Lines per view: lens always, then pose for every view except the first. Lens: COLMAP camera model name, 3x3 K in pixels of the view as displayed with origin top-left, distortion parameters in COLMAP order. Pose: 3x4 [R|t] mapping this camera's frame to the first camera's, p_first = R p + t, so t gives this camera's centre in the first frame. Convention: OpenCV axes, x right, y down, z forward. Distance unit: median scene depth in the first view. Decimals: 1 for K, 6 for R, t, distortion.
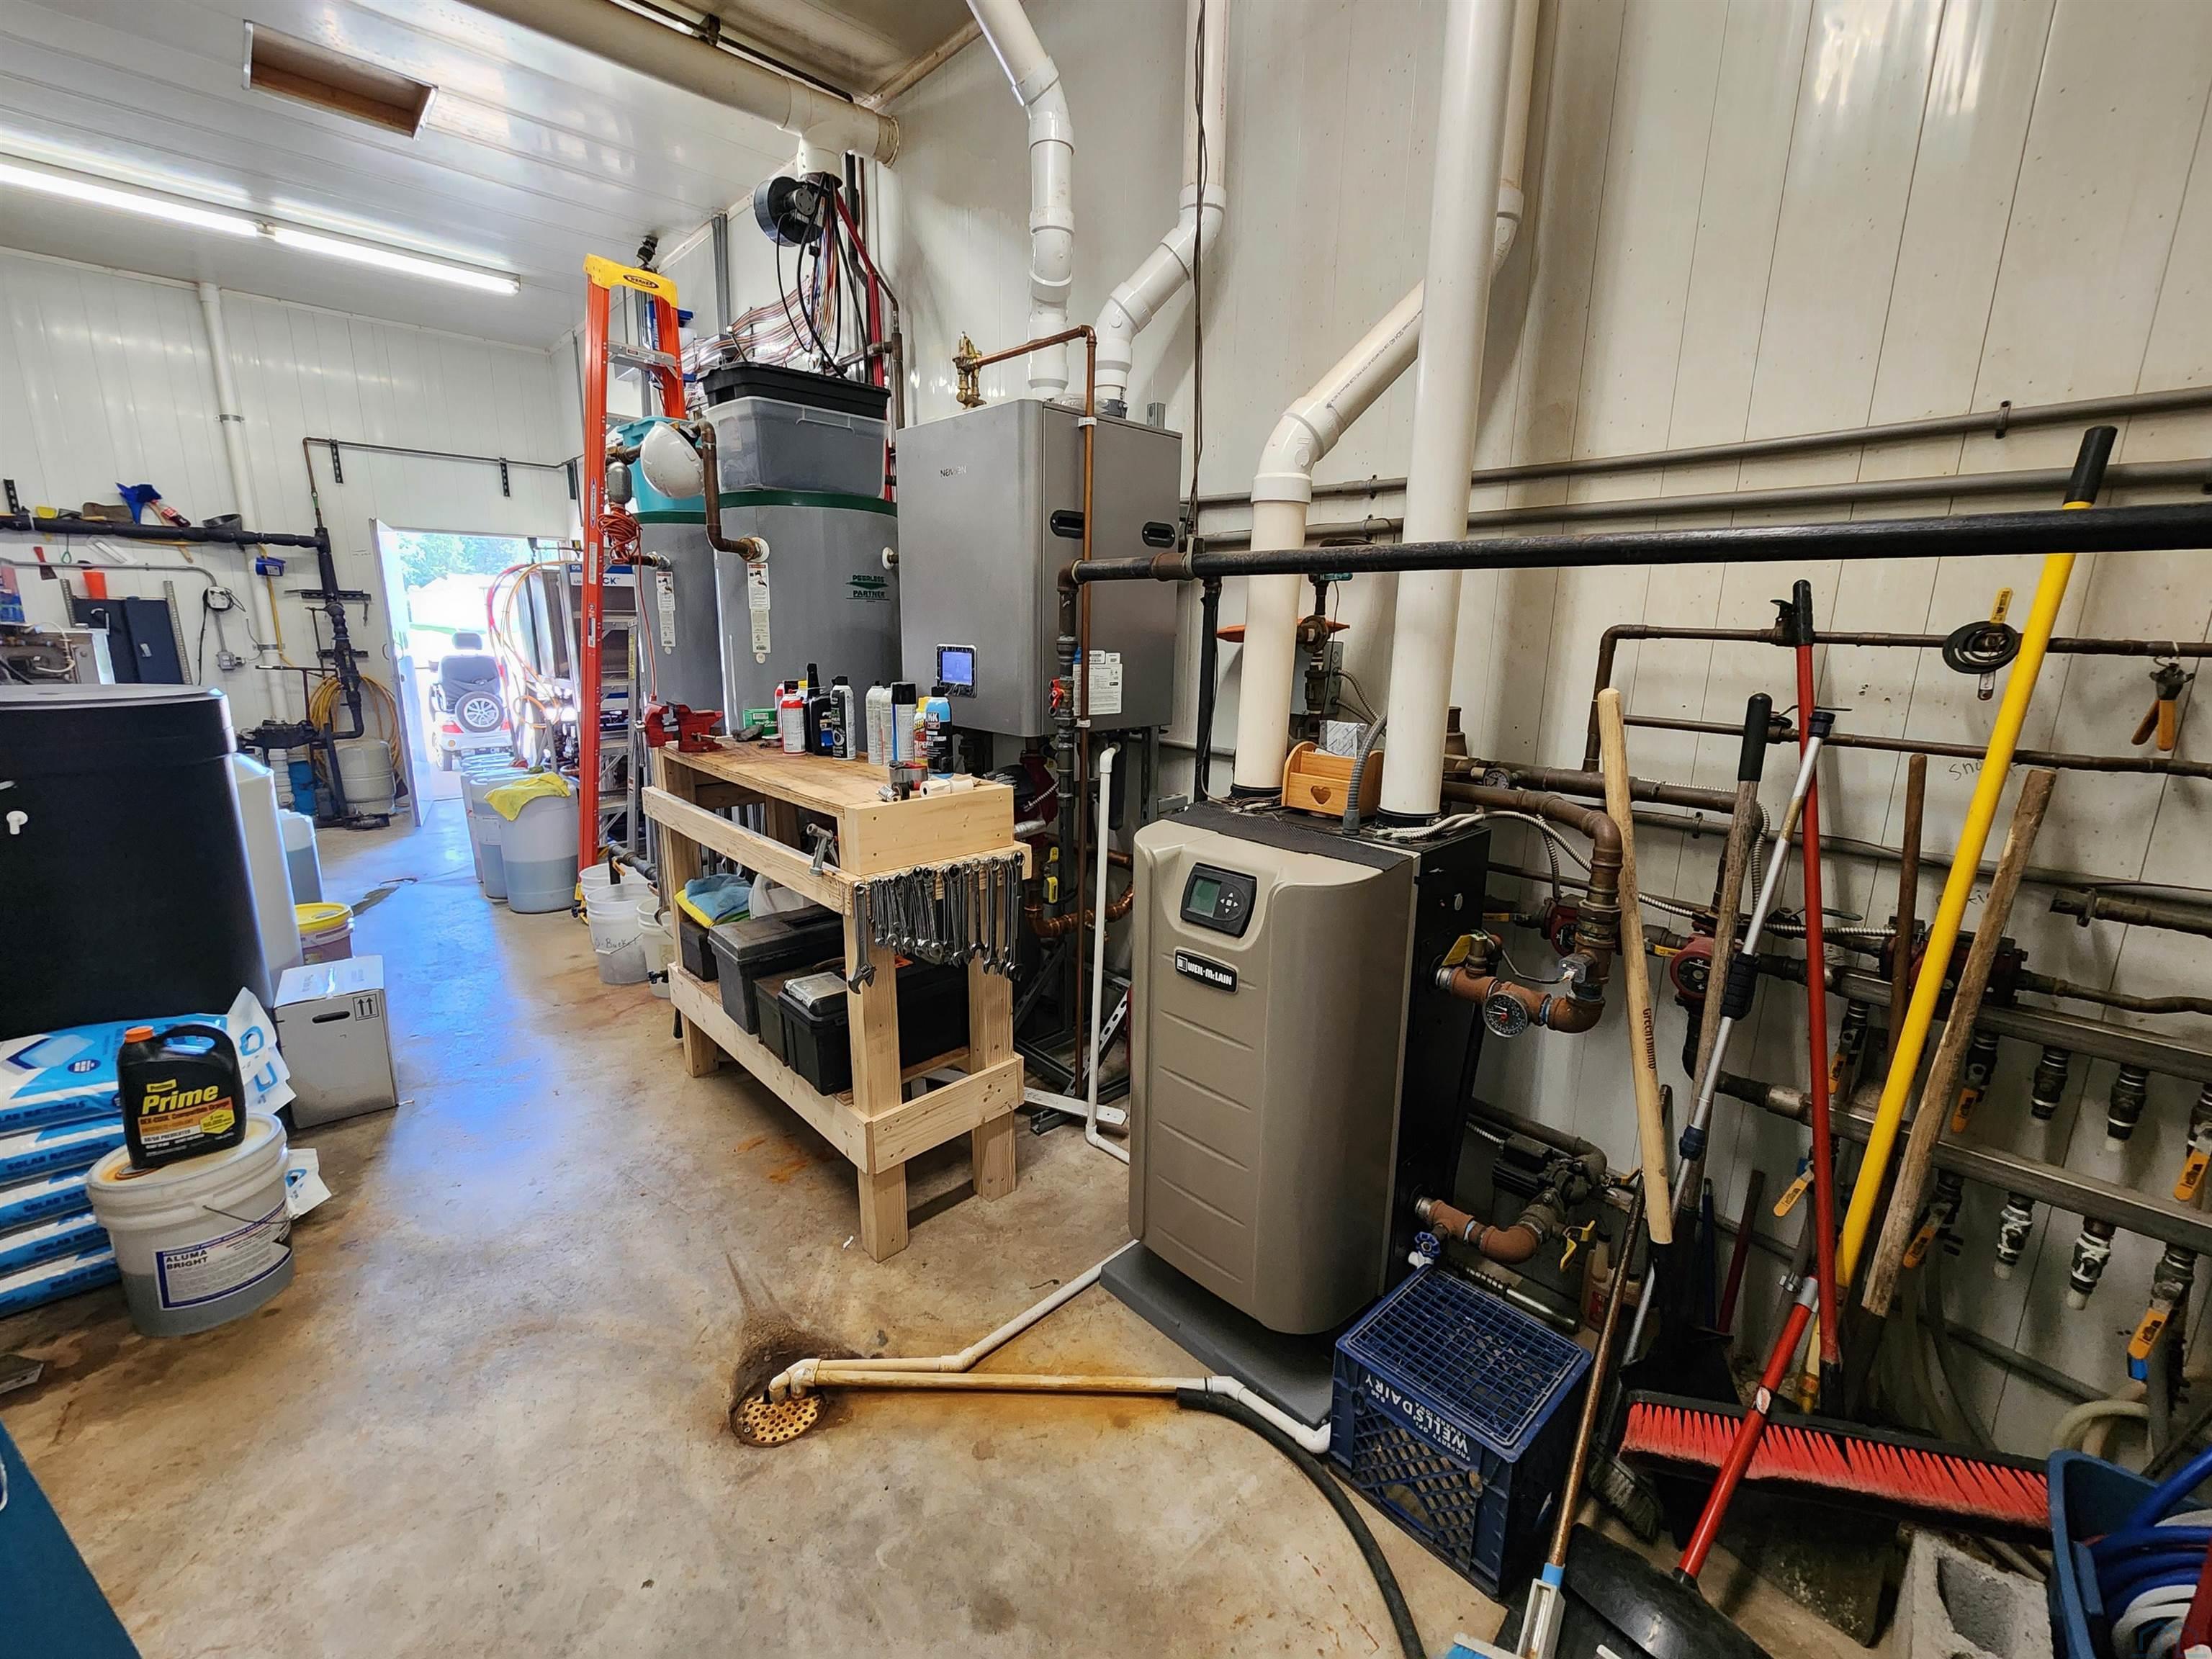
lens RADIAL K [[914.1, 0, 1113.5], [0, 914.1, 822.4], [0, 0, 1]] dist [0.006508, -0.000040]
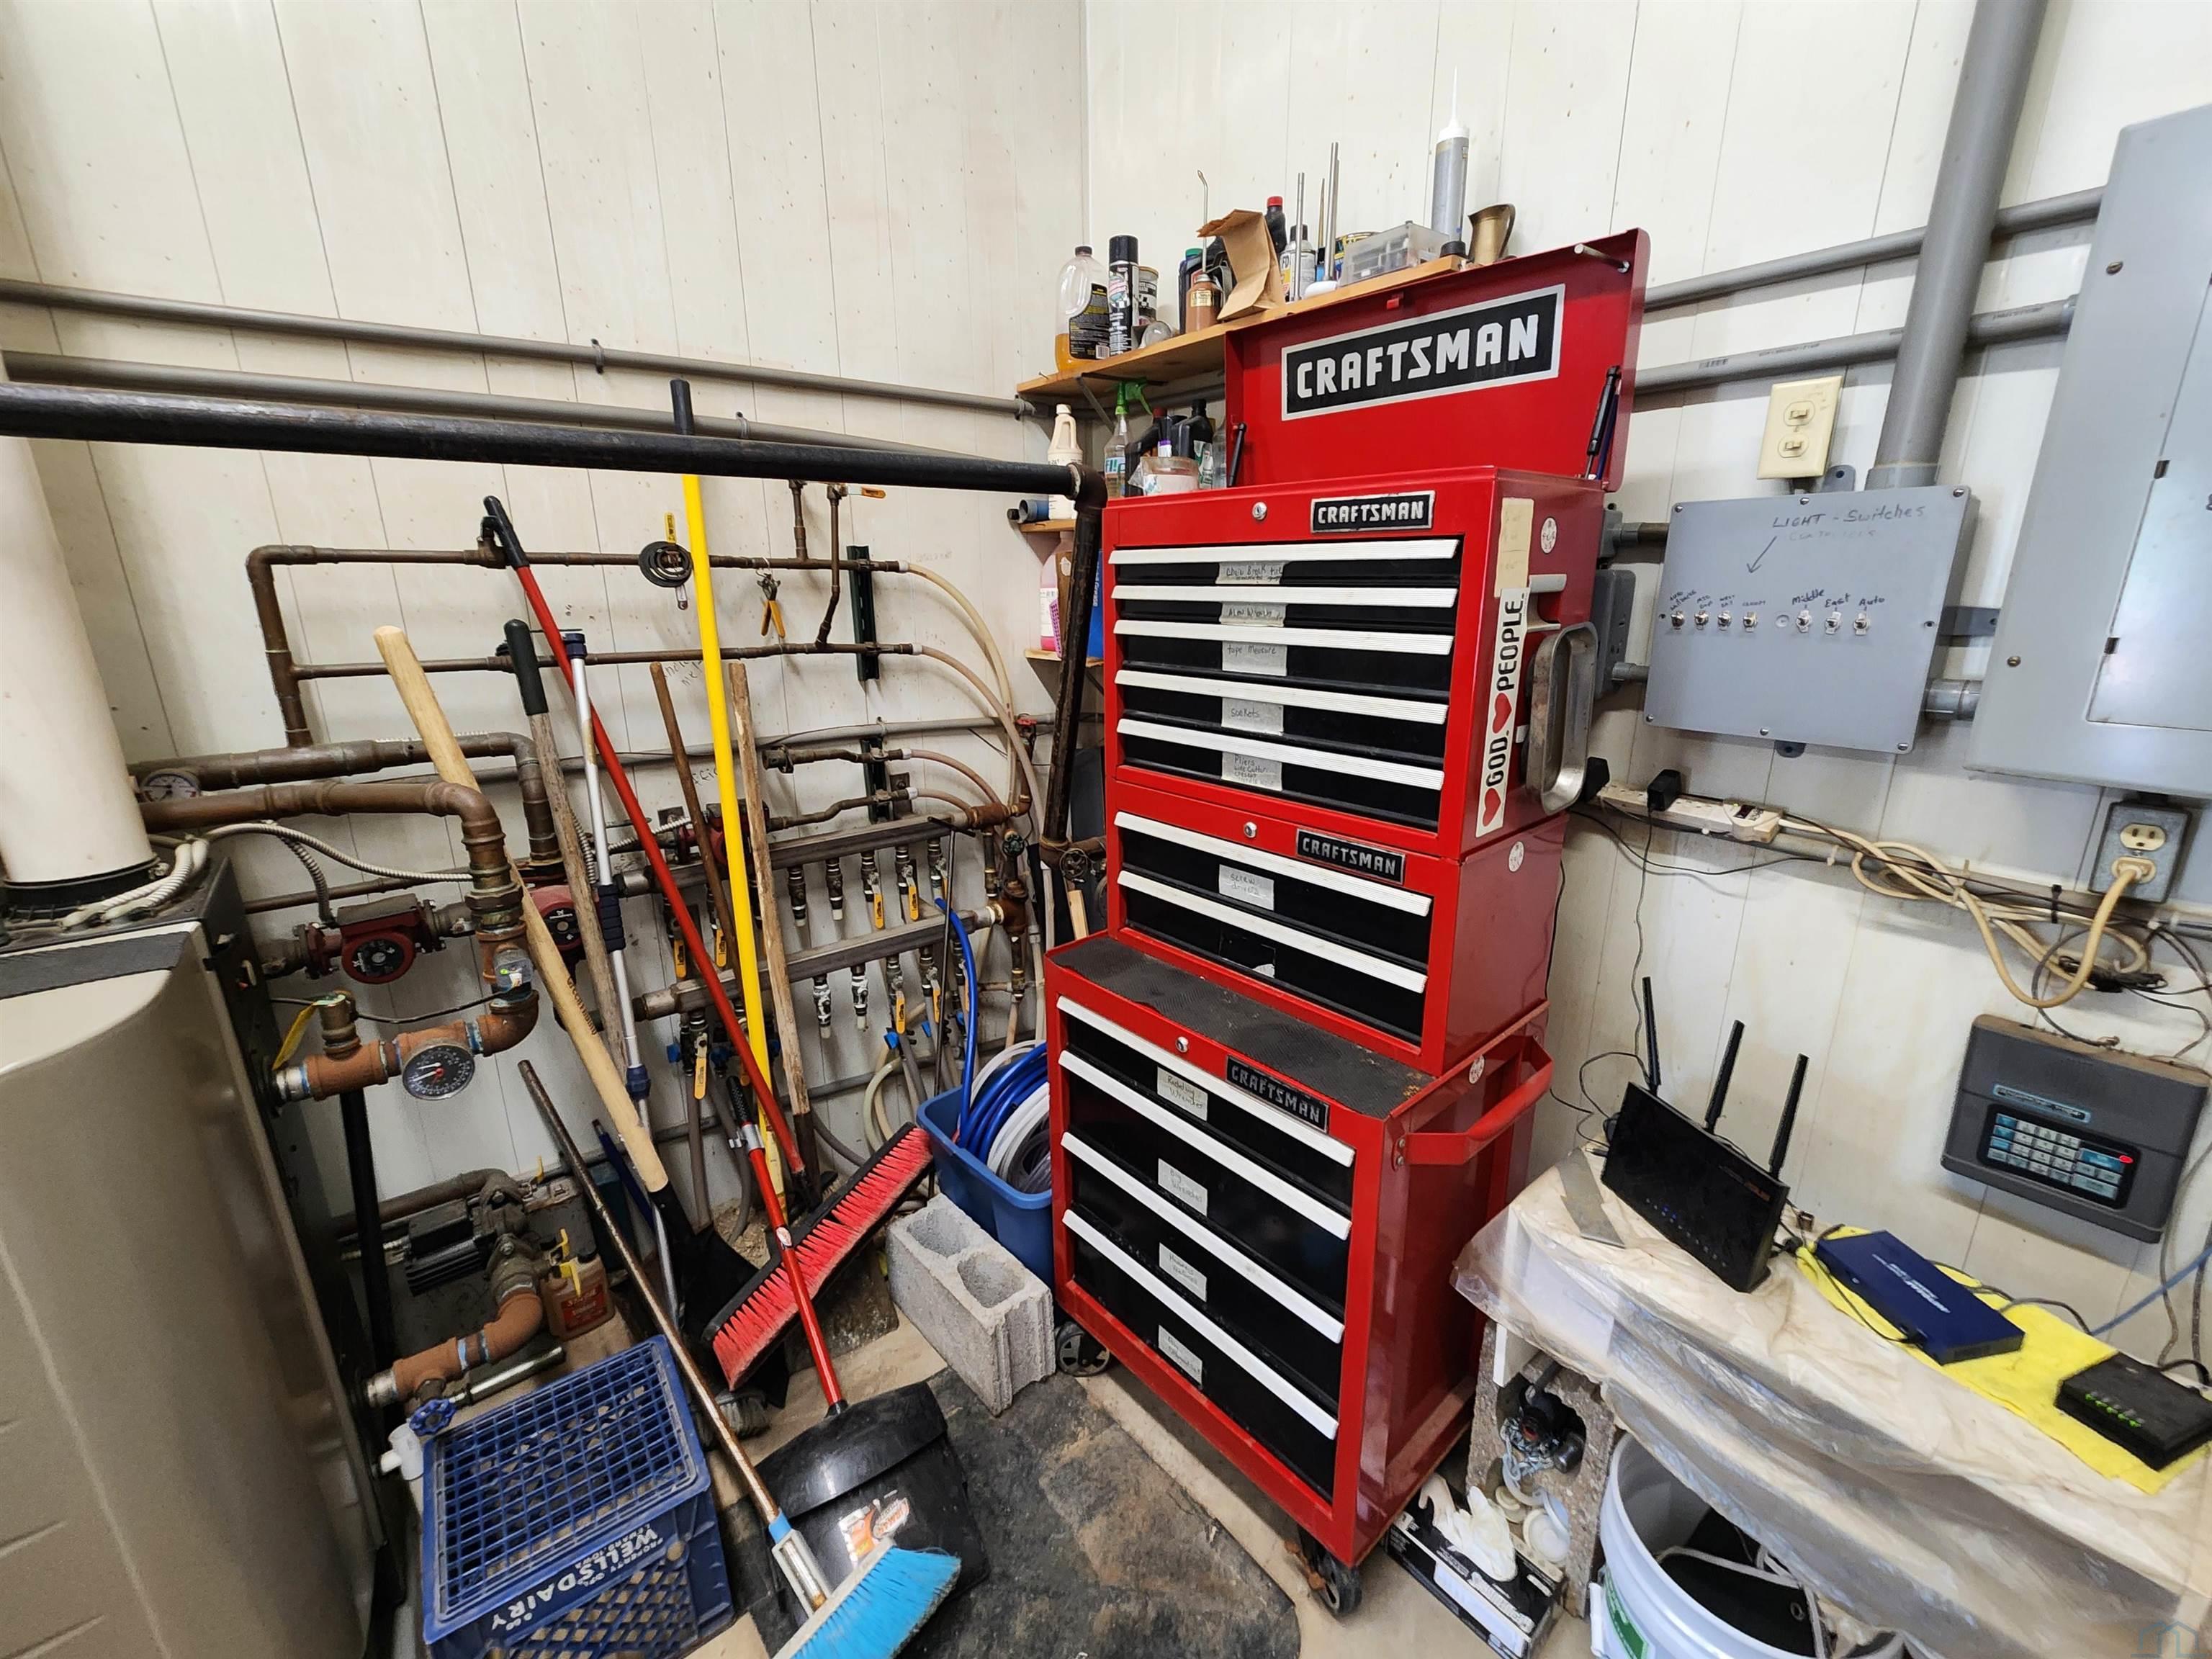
lens RADIAL K [[914.1, 0, 1106.0], [0, 914.1, 822.7], [0, 0, 1]] dist [0.006508, -0.000040]
pose [[0.109479, -0.285371, 0.952144, -0.179683], [0.221524, 0.940815, 0.256504, -0.055979], [-0.968990, 0.182841, 0.166216, 0.320708]]
